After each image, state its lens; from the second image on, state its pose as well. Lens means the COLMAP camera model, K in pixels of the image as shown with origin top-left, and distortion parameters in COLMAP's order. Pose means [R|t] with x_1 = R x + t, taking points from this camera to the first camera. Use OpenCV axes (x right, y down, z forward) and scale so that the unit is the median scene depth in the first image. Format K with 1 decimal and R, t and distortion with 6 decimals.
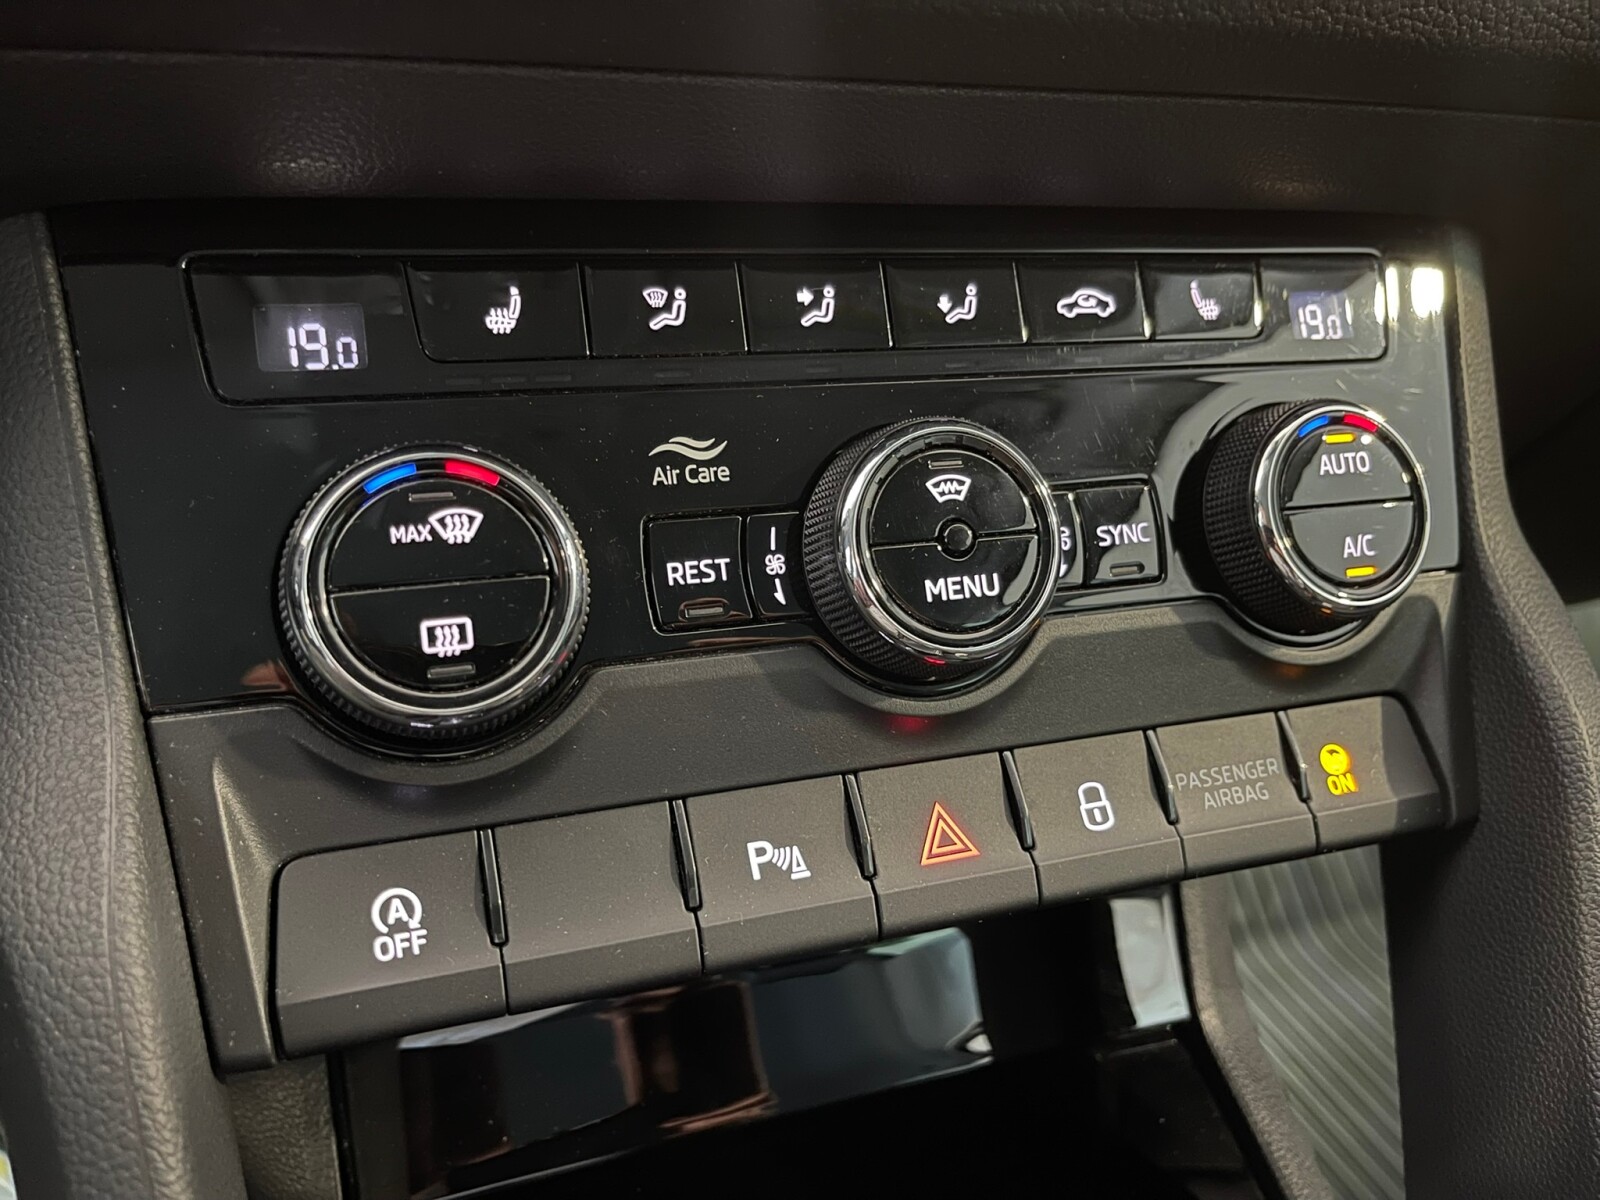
lens RADIAL K [[1238.0, 0, 802.8], [0, 1238.0, 606.6], [0, 0, 1]] dist [0.068923, -0.097386]
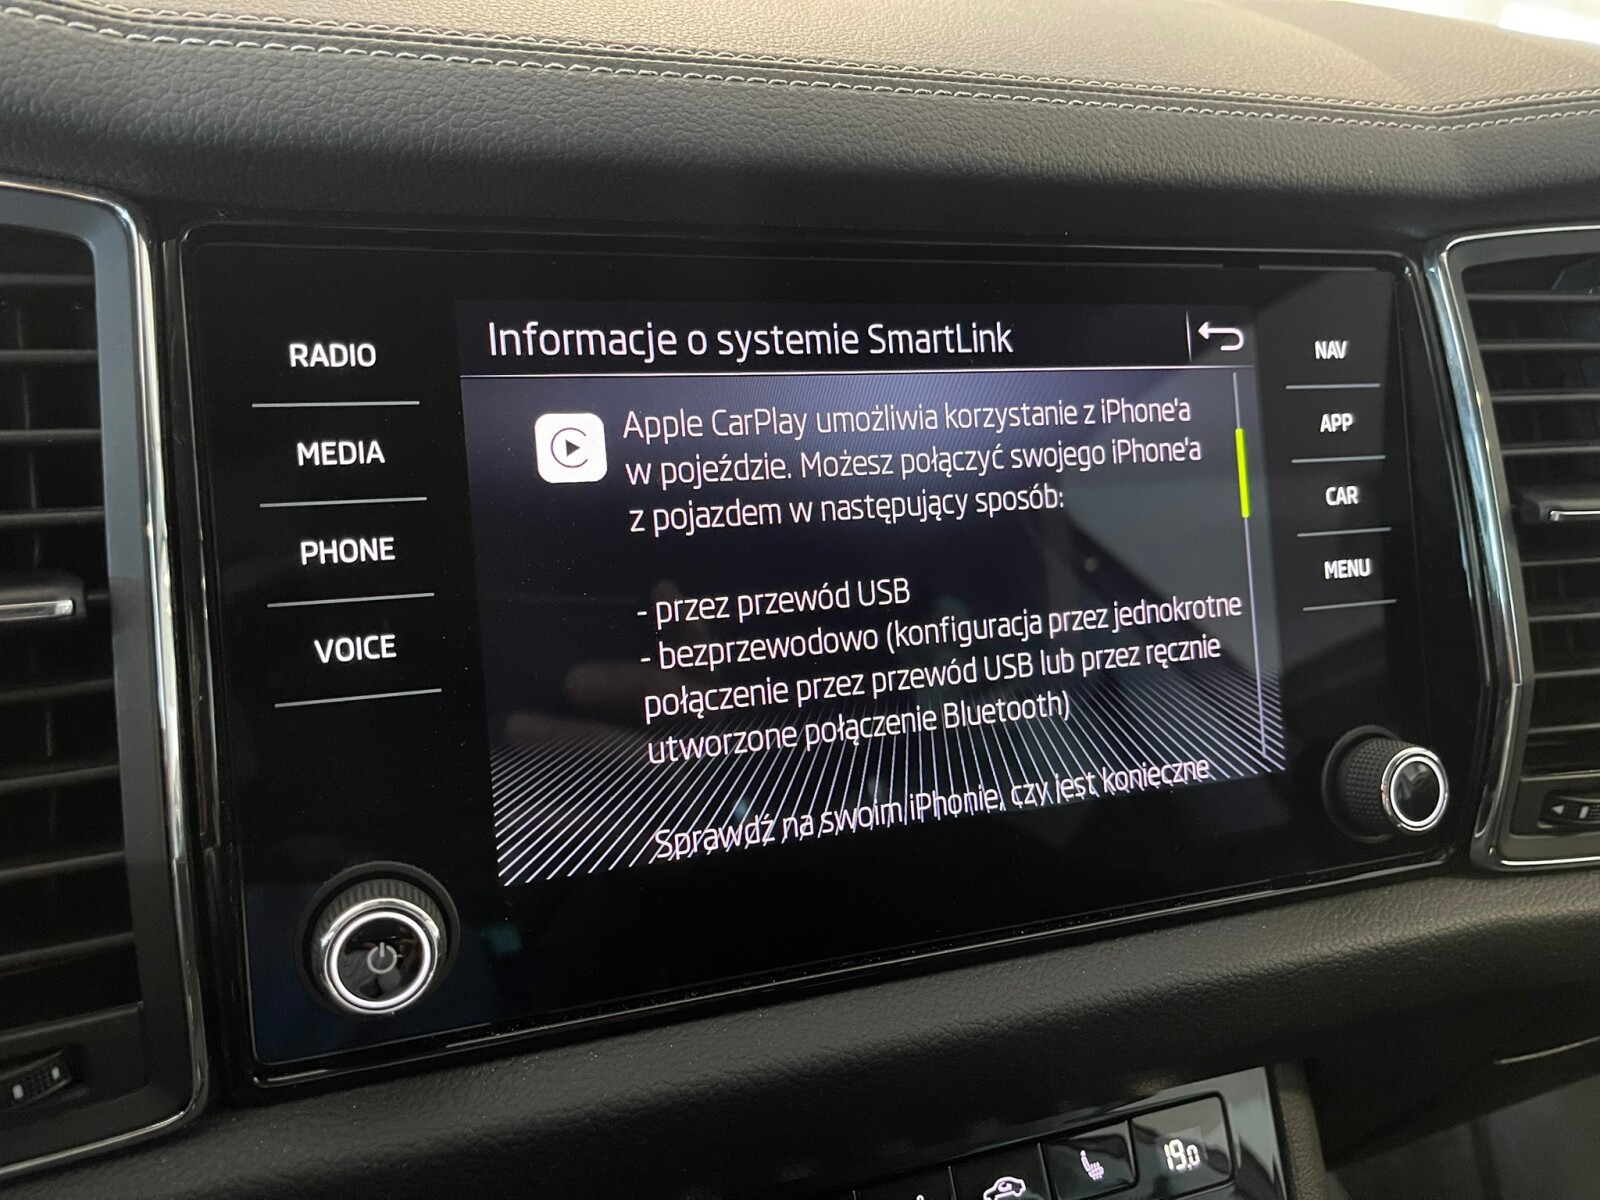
lens RADIAL K [[1238.0, 0, 800.3], [0, 1238.0, 607.0], [0, 0, 1]] dist [0.068923, -0.097386]
pose [[0.998513, -0.054300, -0.004819, 0.046851], [0.052093, 0.976498, -0.209137, -0.673533], [0.016062, 0.208575, 0.977874, -0.571845]]
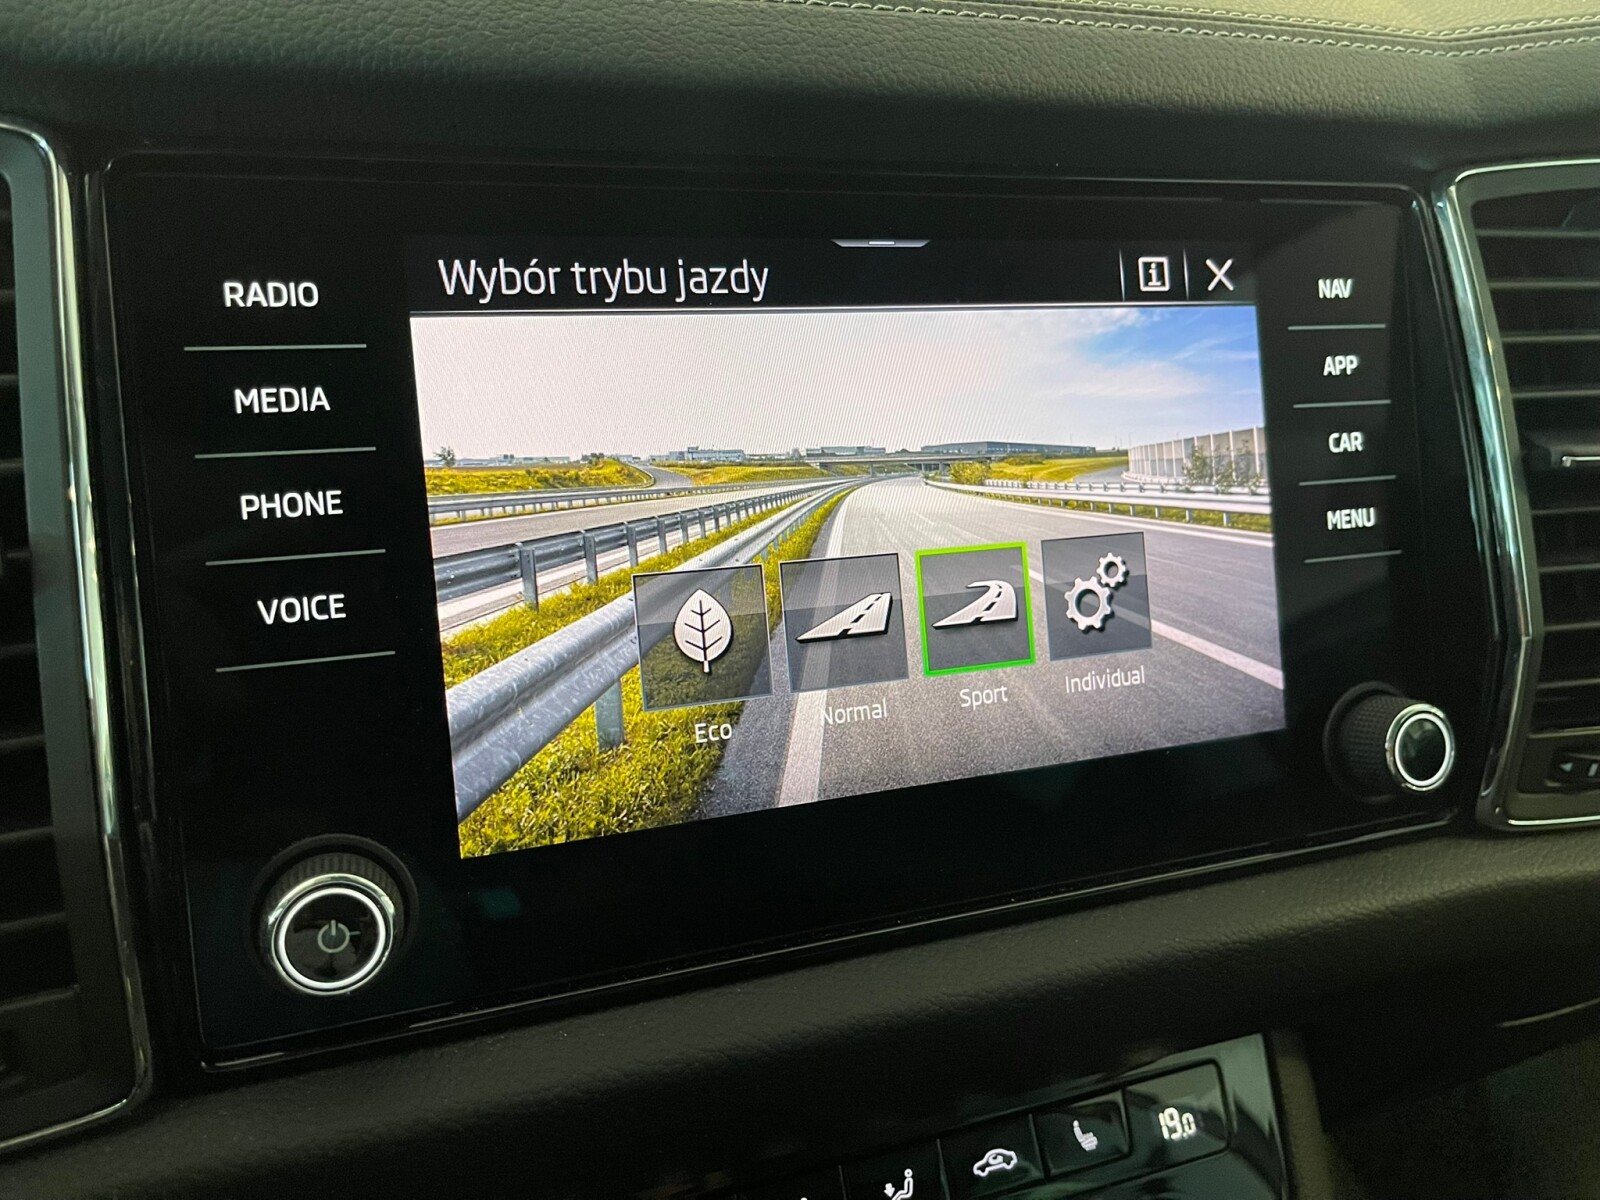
lens RADIAL K [[1238.0, 0, 799.3], [0, 1238.0, 603.7], [0, 0, 1]] dist [0.068923, -0.097386]
pose [[0.998069, -0.062121, -0.000384, 0.060242], [0.061019, 0.981485, -0.181559, -0.680169], [0.011656, 0.181185, 0.983380, -0.503917]]
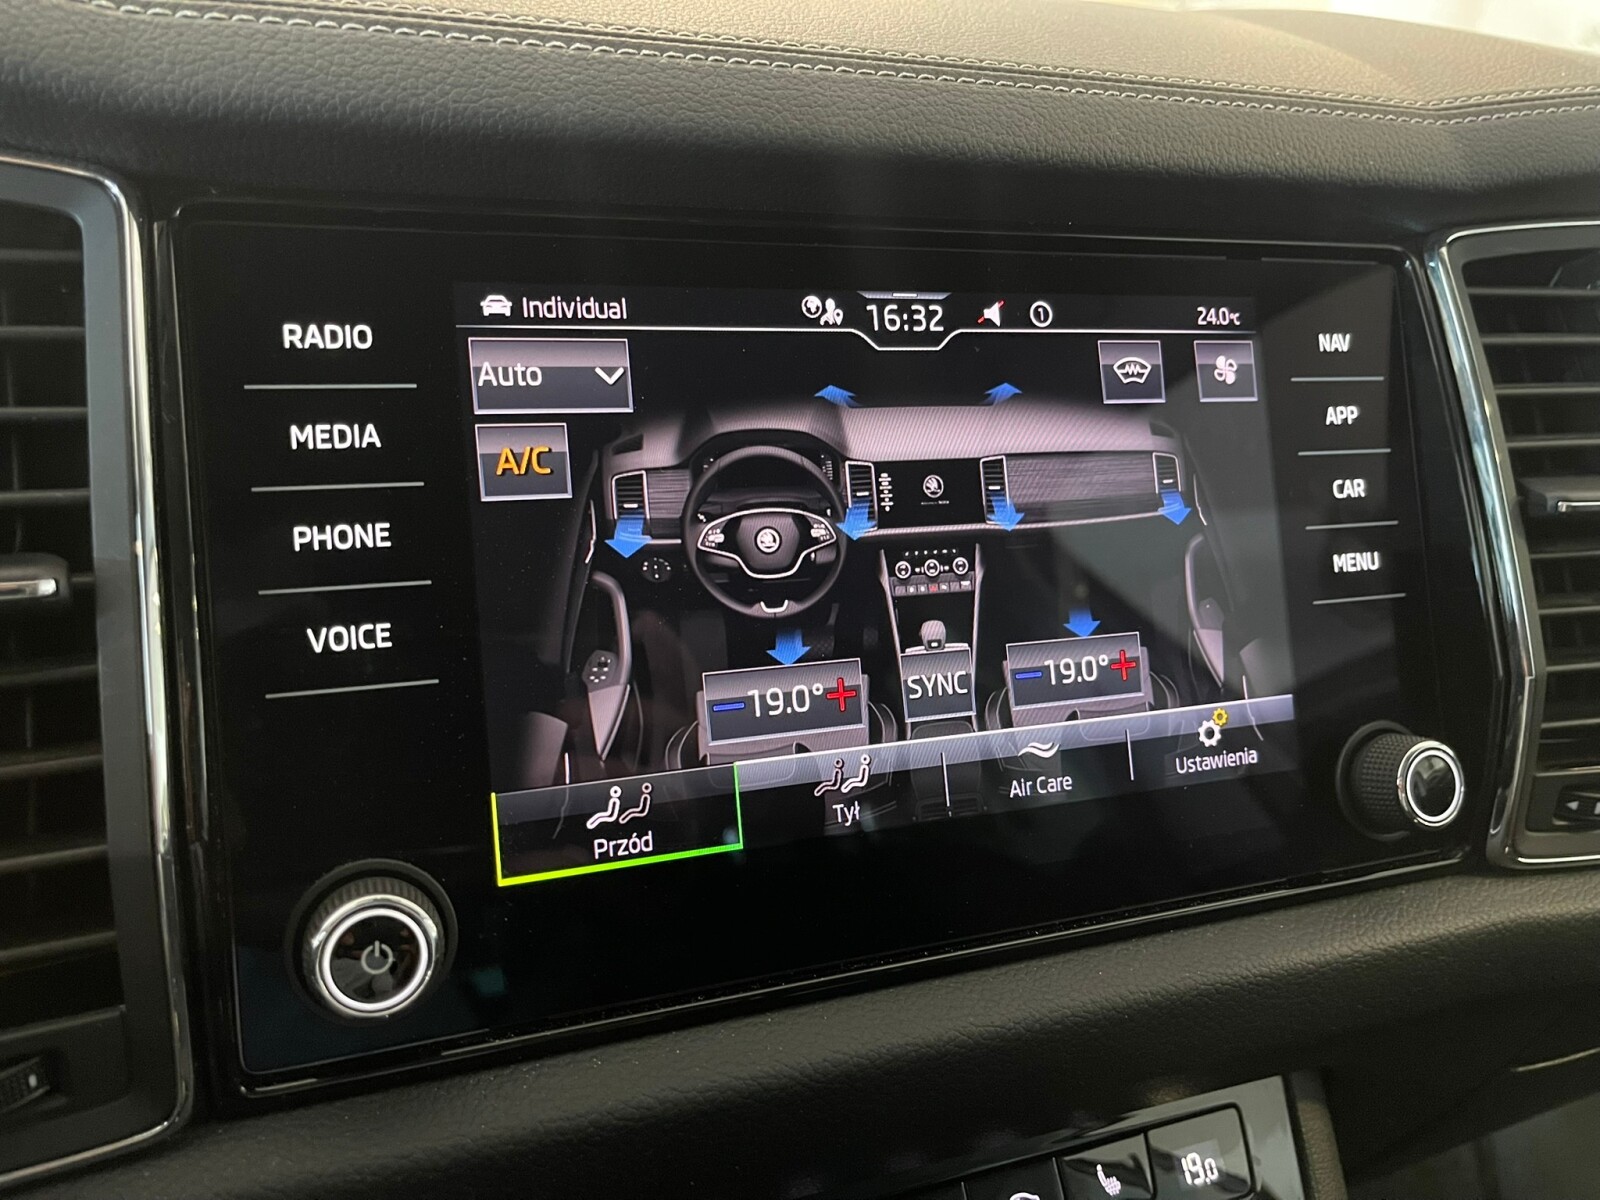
lens RADIAL K [[1238.0, 0, 807.3], [0, 1238.0, 600.0], [0, 0, 1]] dist [0.068923, -0.097386]
pose [[0.997975, -0.061973, 0.014343, 0.022513], [0.063601, 0.968102, -0.242349, -0.634797], [0.001133, 0.242770, 0.970083, -0.531704]]
